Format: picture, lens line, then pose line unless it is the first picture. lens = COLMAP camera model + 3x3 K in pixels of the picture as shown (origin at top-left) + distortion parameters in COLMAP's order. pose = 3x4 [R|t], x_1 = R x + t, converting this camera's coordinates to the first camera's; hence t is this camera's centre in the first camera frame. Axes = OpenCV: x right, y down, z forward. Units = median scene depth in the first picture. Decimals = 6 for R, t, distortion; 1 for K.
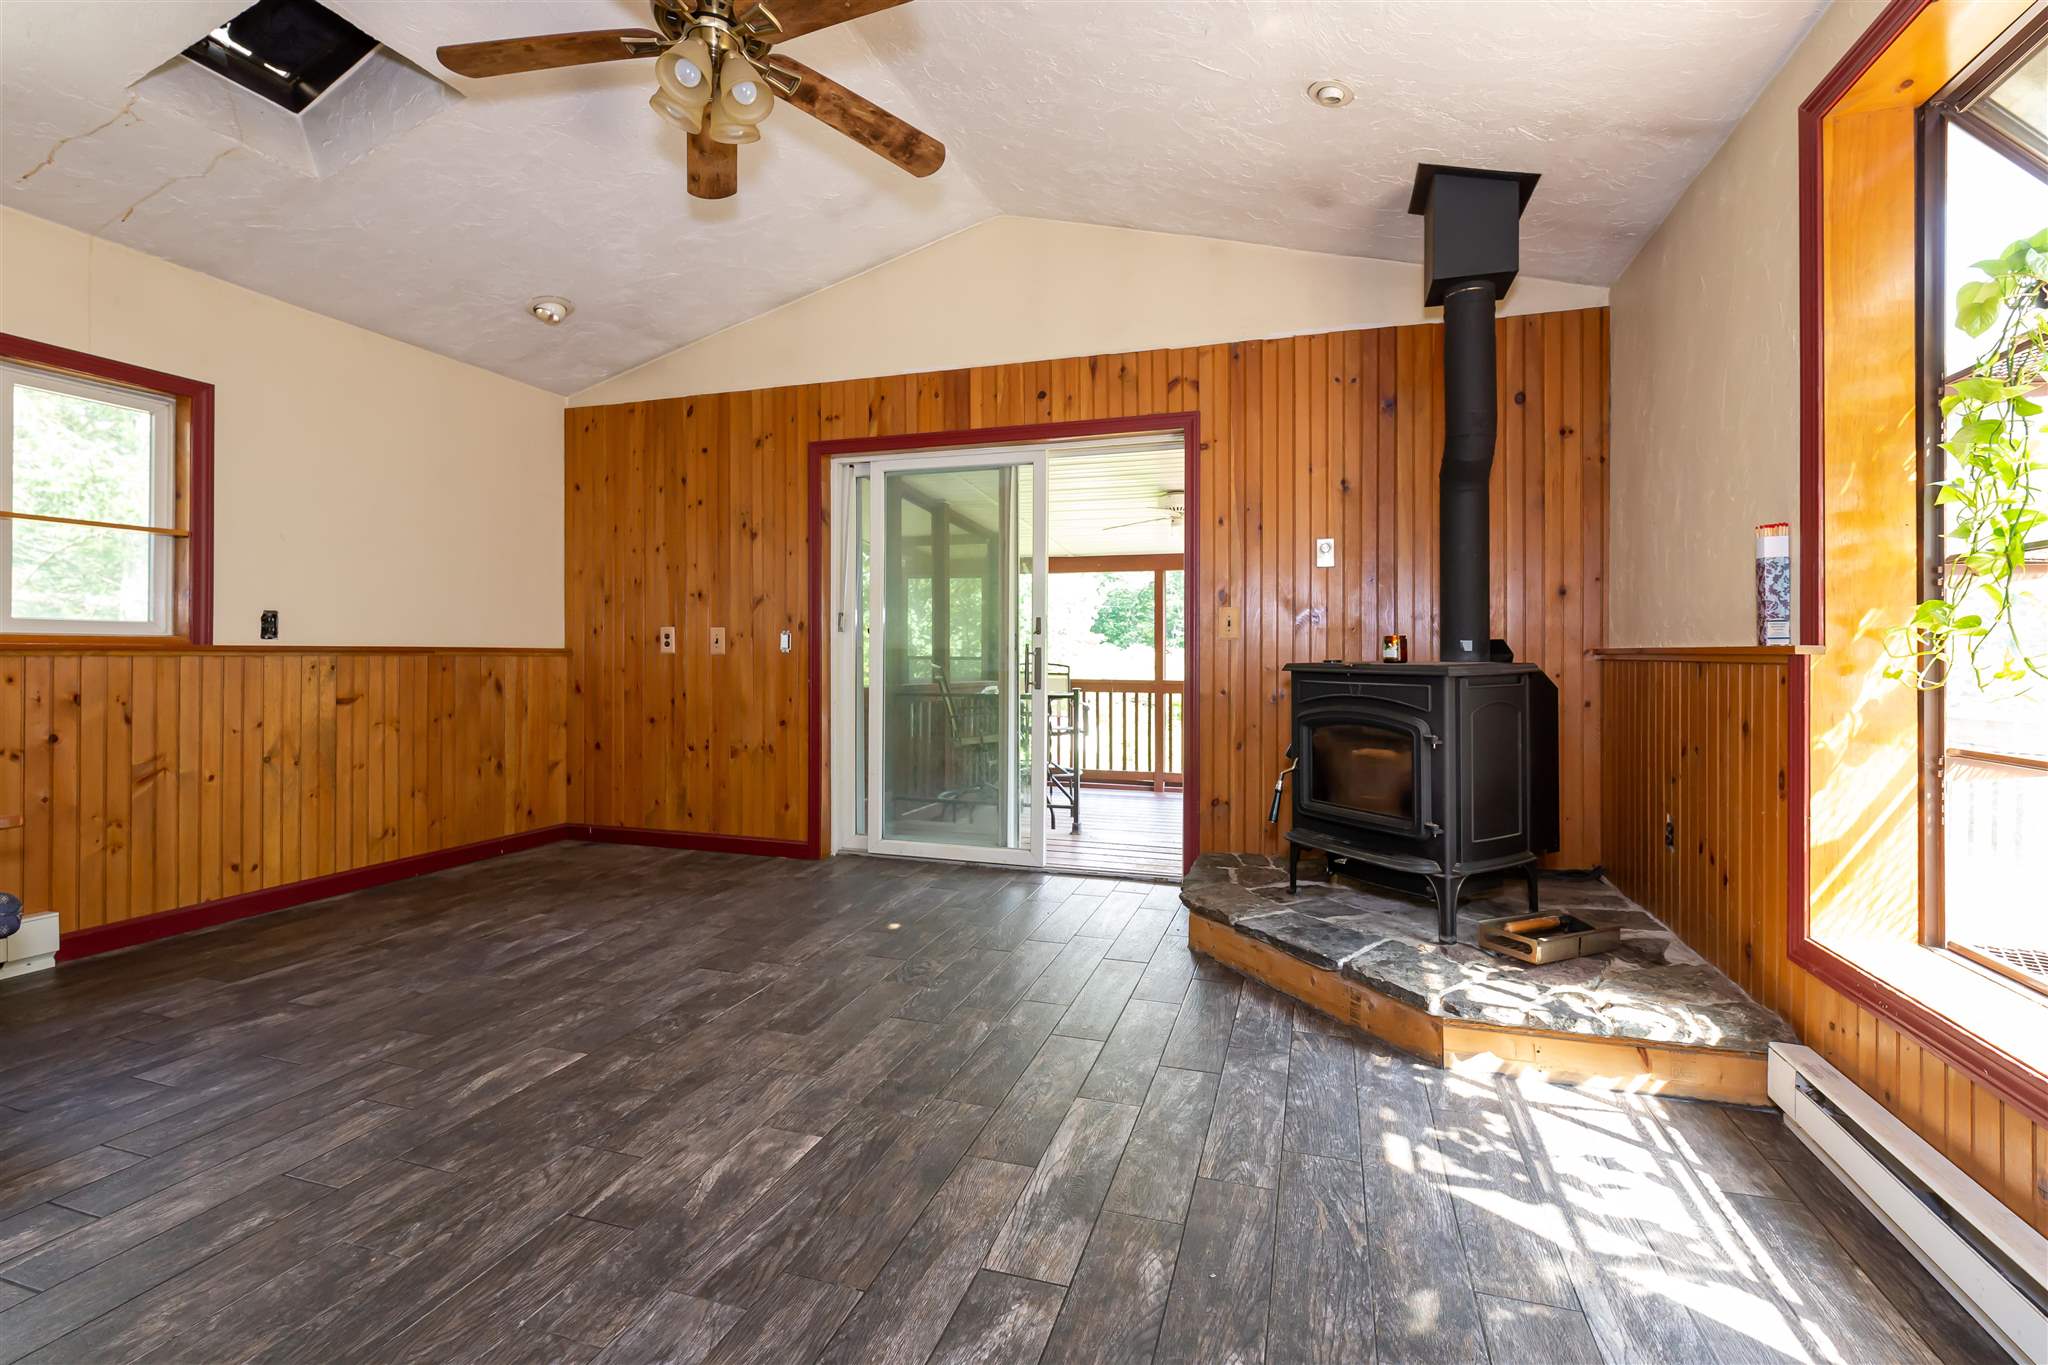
lens RADIAL K [[901.1, 0, 1046.5], [0, 901.1, 652.3], [0, 0, 1]] dist [0.000812, -0.000063]
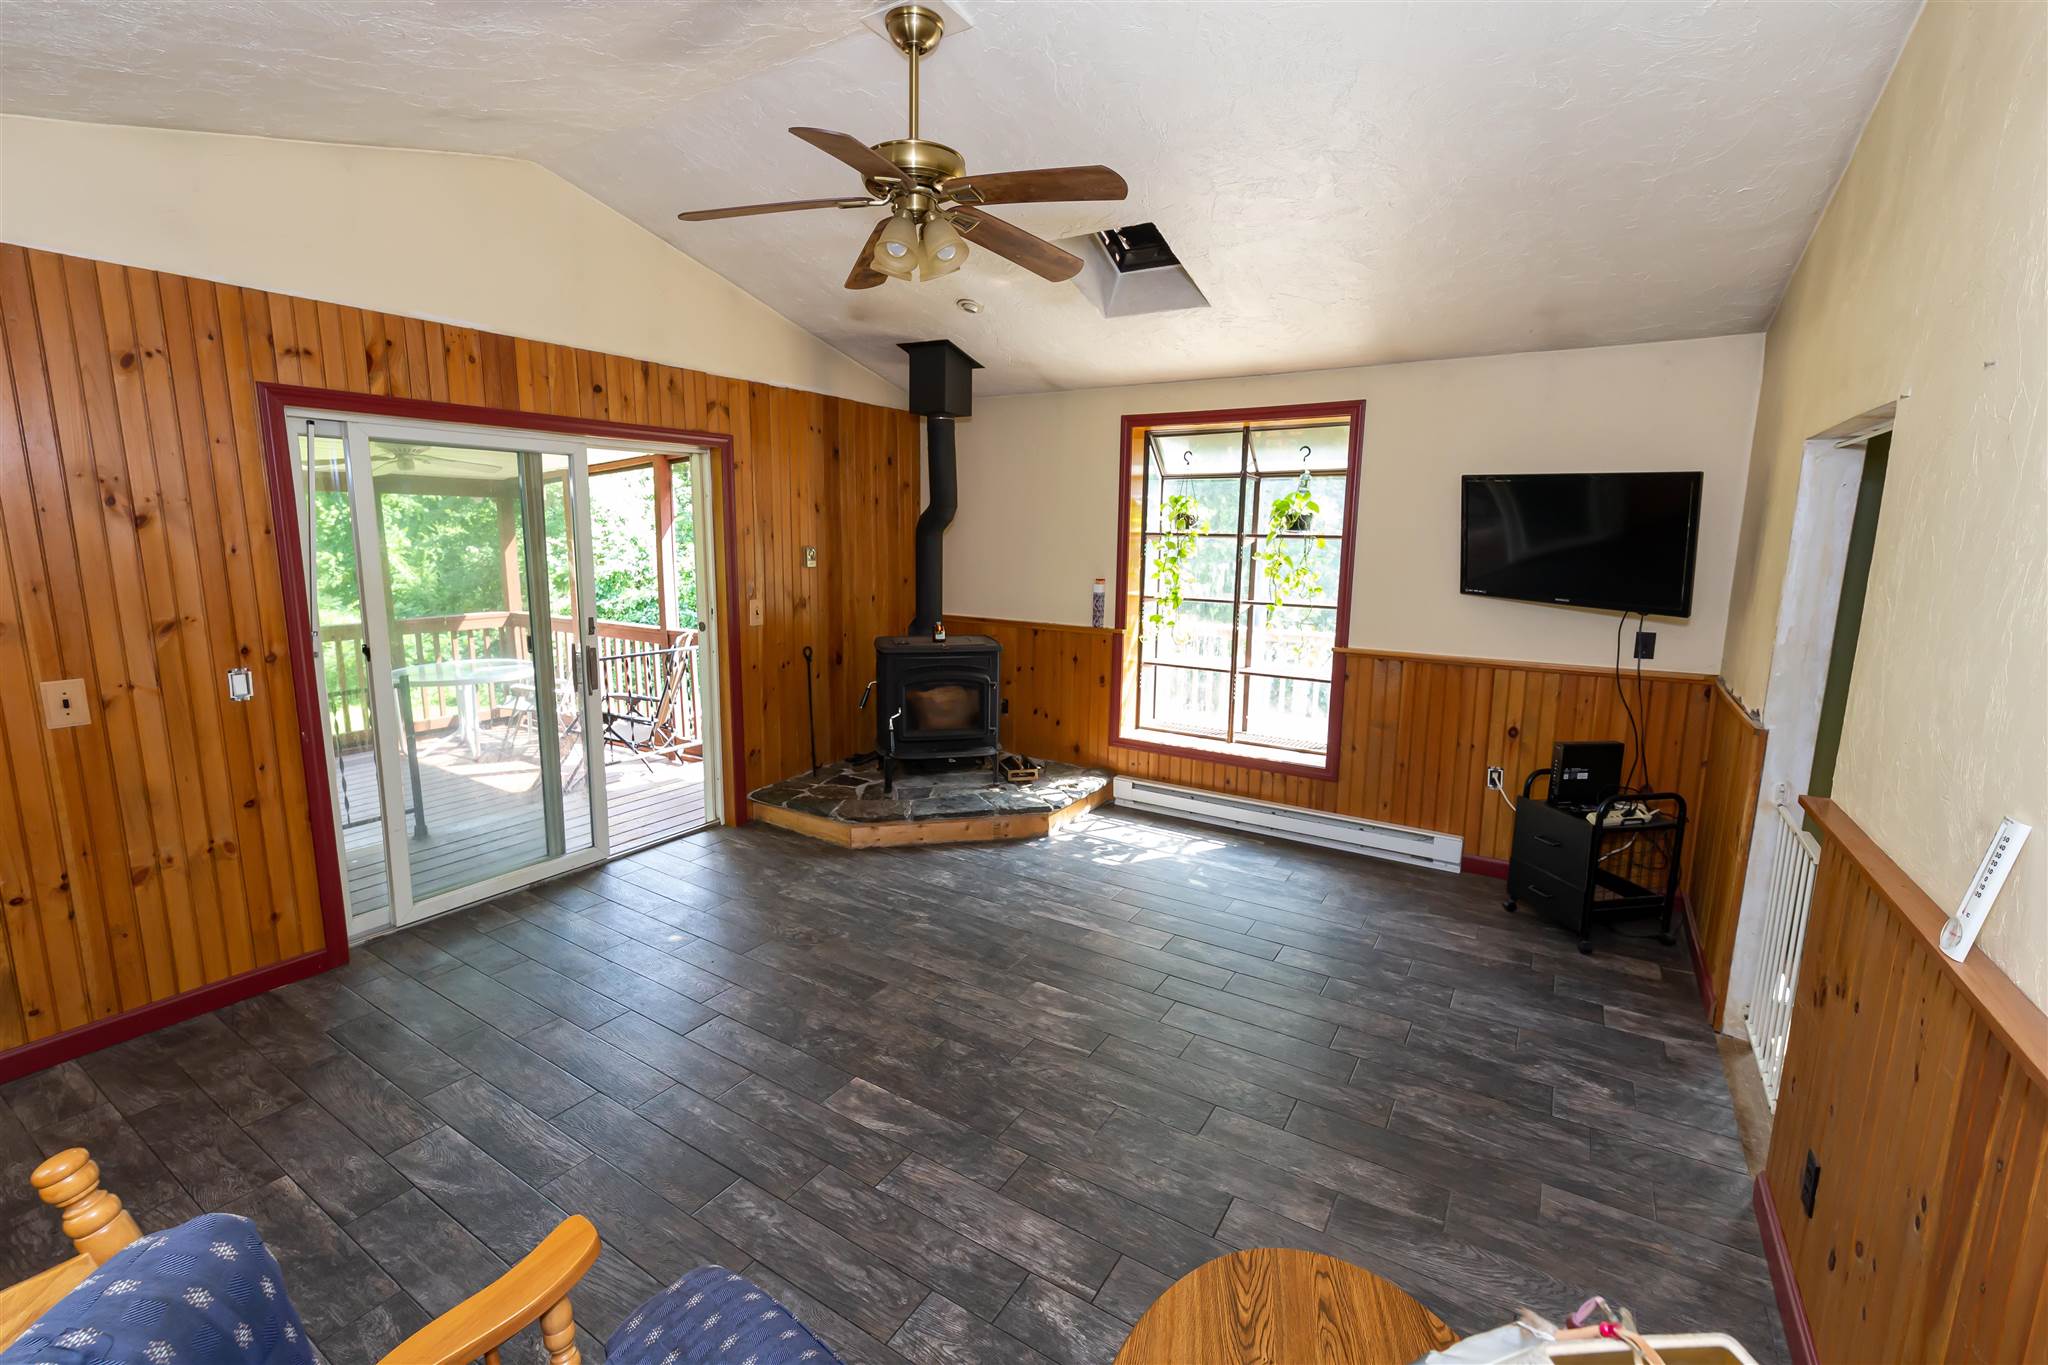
lens RADIAL K [[883.3, 0, 1023.1], [0, 883.3, 675.0], [0, 0, 1]] dist [0.002100, -0.000232]
pose [[0.248748, -0.163509, 0.954667, -1.423050], [-0.017099, 0.984753, 0.173118, -0.262755], [-0.968417, -0.059387, 0.242160, 0.527534]]
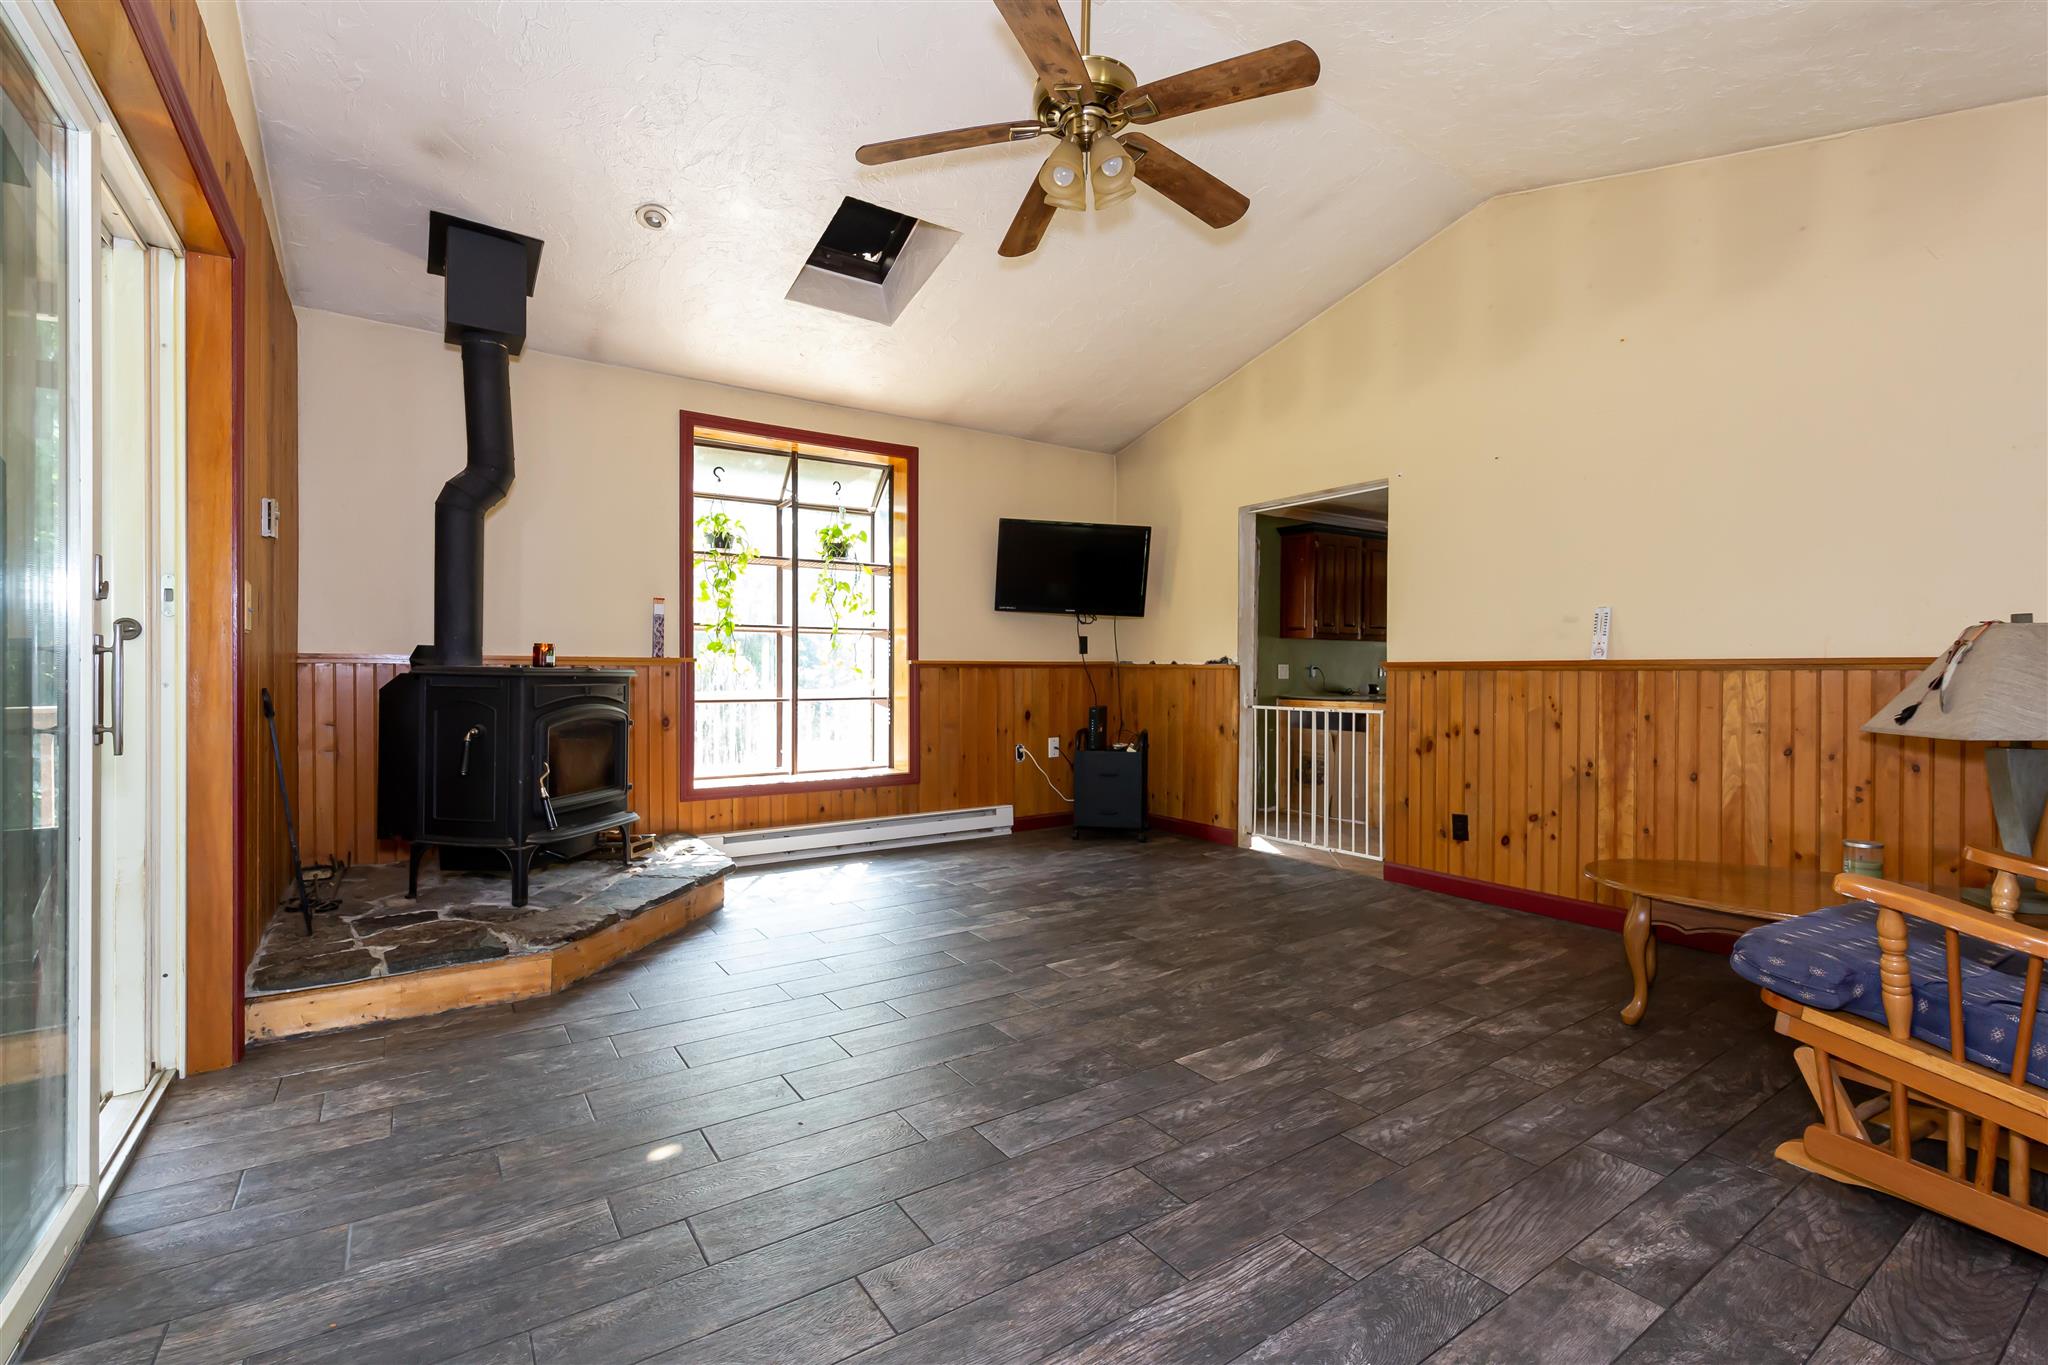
lens RADIAL K [[883.3, 0, 1023.1], [0, 883.3, 675.0], [0, 0, 1]] dist [0.002100, -0.000232]
pose [[-0.790398, -0.013060, 0.612454, -0.947717], [-0.010136, 0.999915, 0.008241, 0.007388], [-0.612509, 0.000306, -0.790463, 1.831220]]
